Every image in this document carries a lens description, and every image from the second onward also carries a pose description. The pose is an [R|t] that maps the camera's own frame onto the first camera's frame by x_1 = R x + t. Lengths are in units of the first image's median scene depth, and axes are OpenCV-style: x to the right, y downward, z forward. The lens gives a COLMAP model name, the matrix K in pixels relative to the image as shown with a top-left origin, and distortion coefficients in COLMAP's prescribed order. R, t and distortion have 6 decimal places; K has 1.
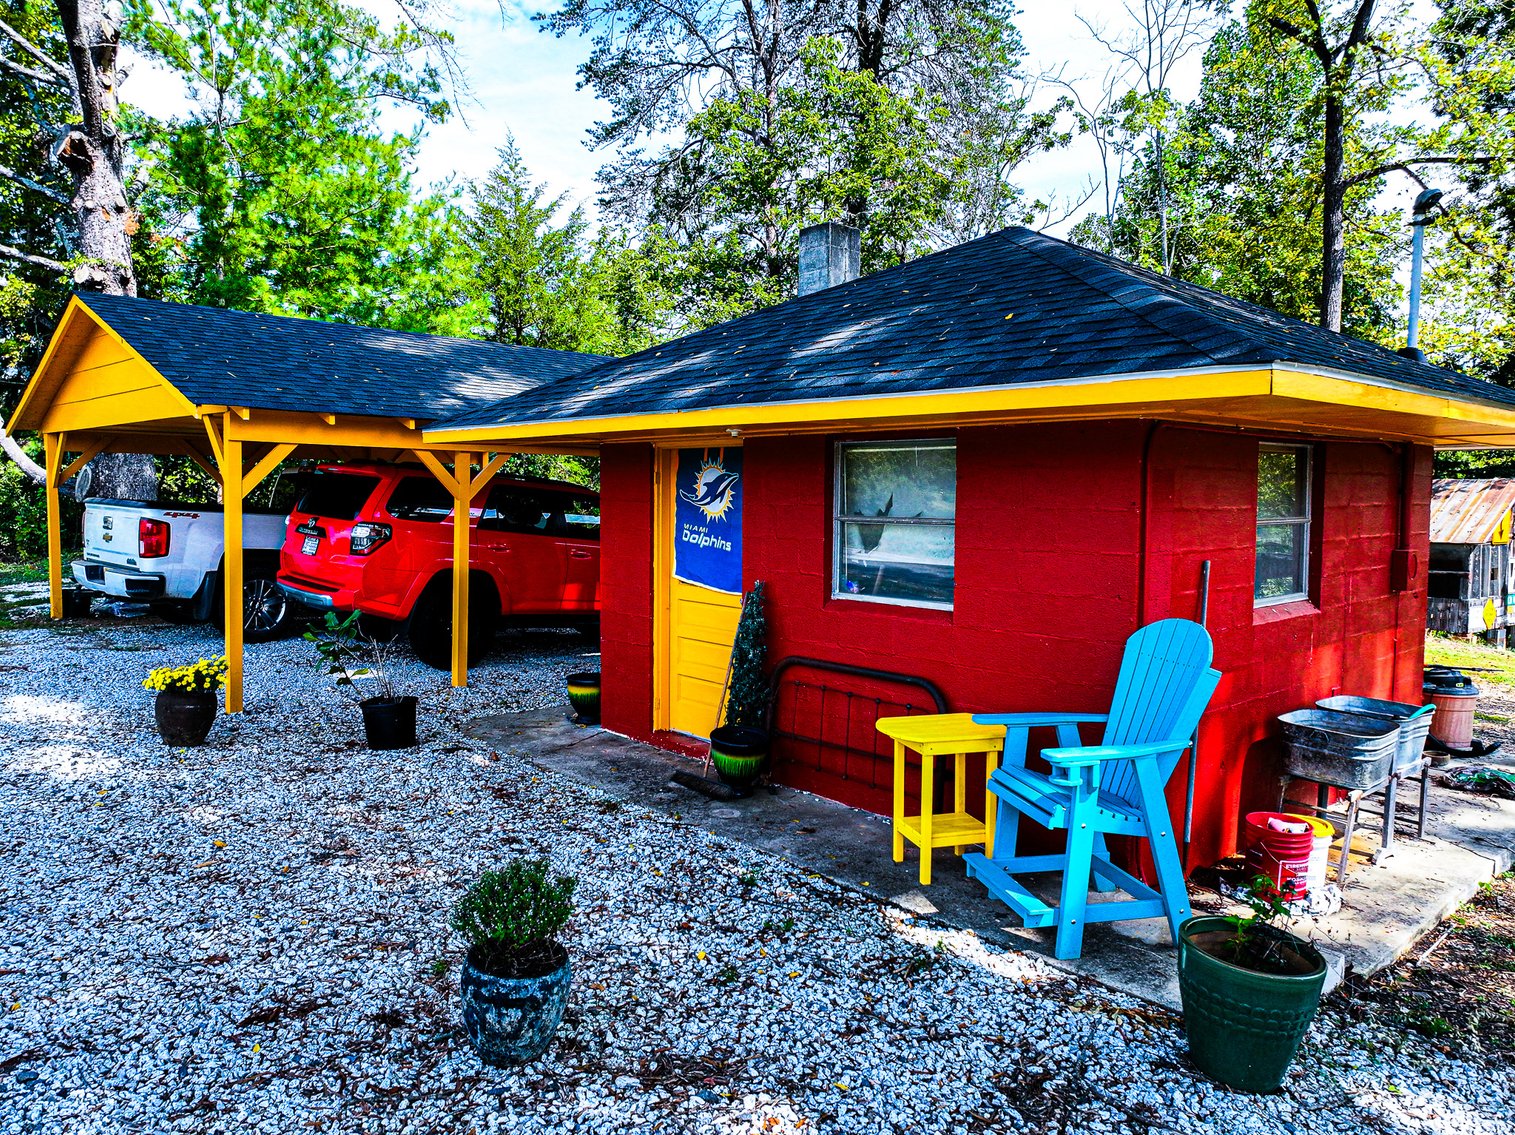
lens RADIAL K [[1069.7, 0, 753.5], [0, 1069.7, 565.6], [0, 0, 1]] dist [-0.000714, 0.010630]
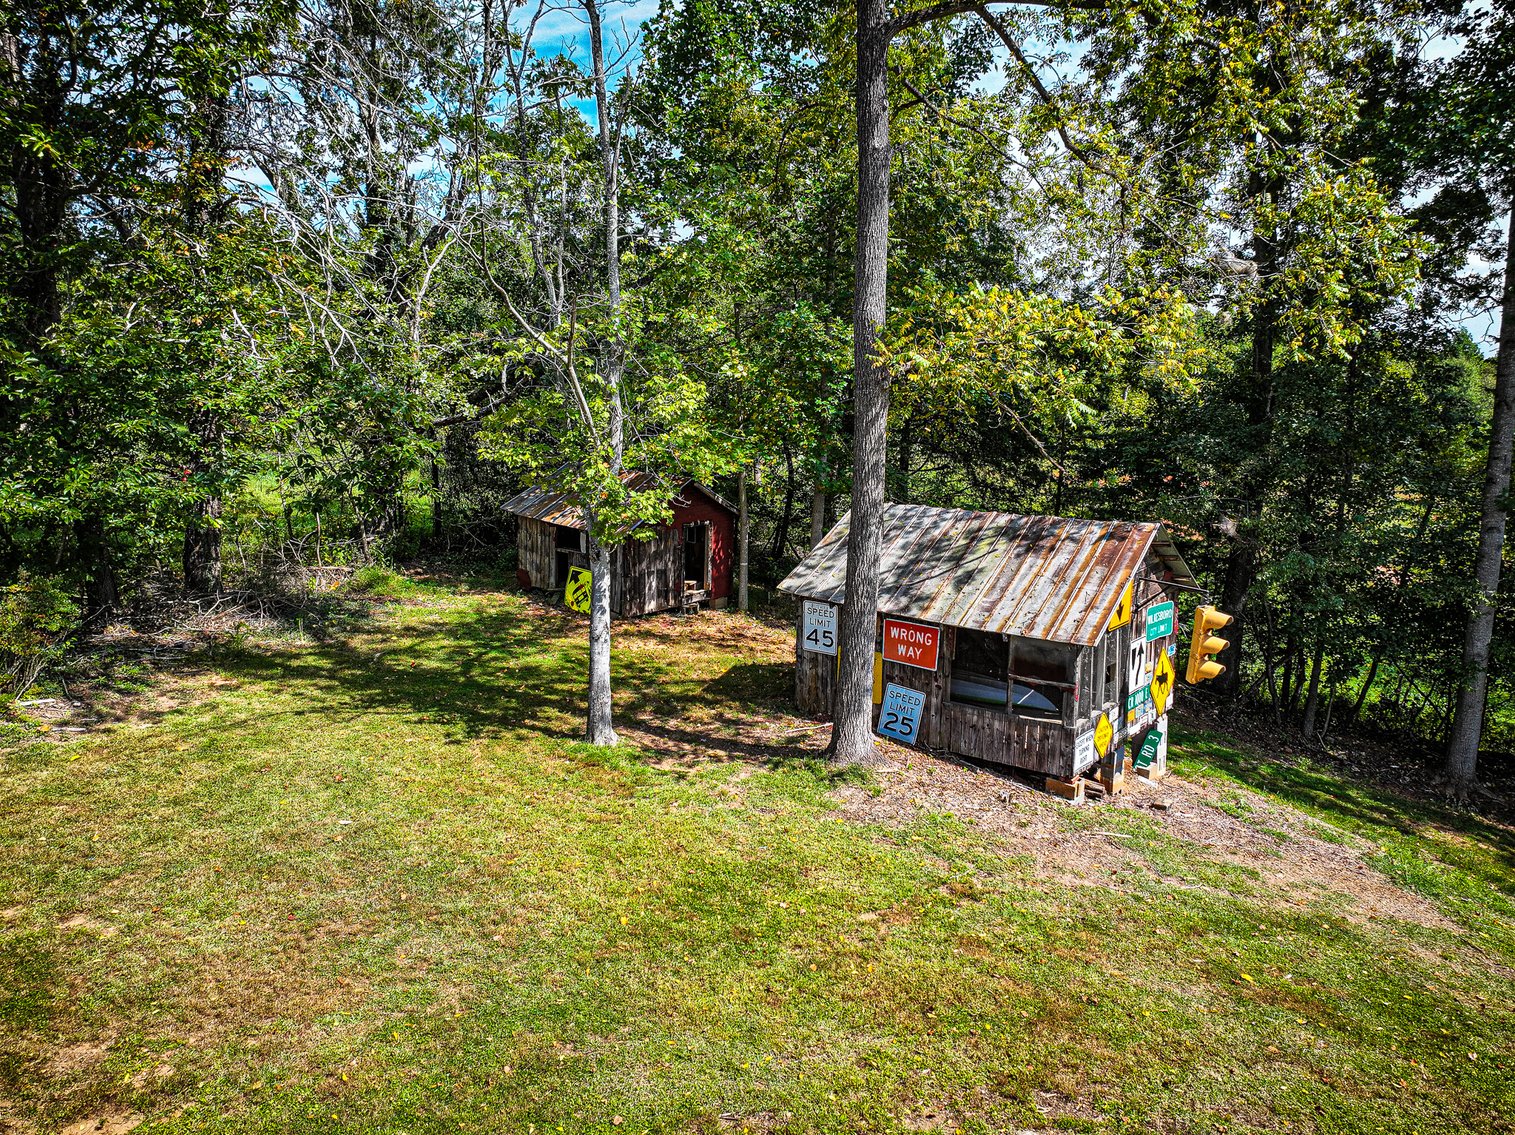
lens RADIAL K [[1069.7, 0, 760.8], [0, 1069.7, 566.9], [0, 0, 1]] dist [-0.000714, 0.010630]
pose [[0.963104, -0.044701, 0.265391, 0.318795], [0.018366, 0.994728, 0.100894, -0.129693], [-0.268502, -0.092297, 0.958847, 0.442069]]
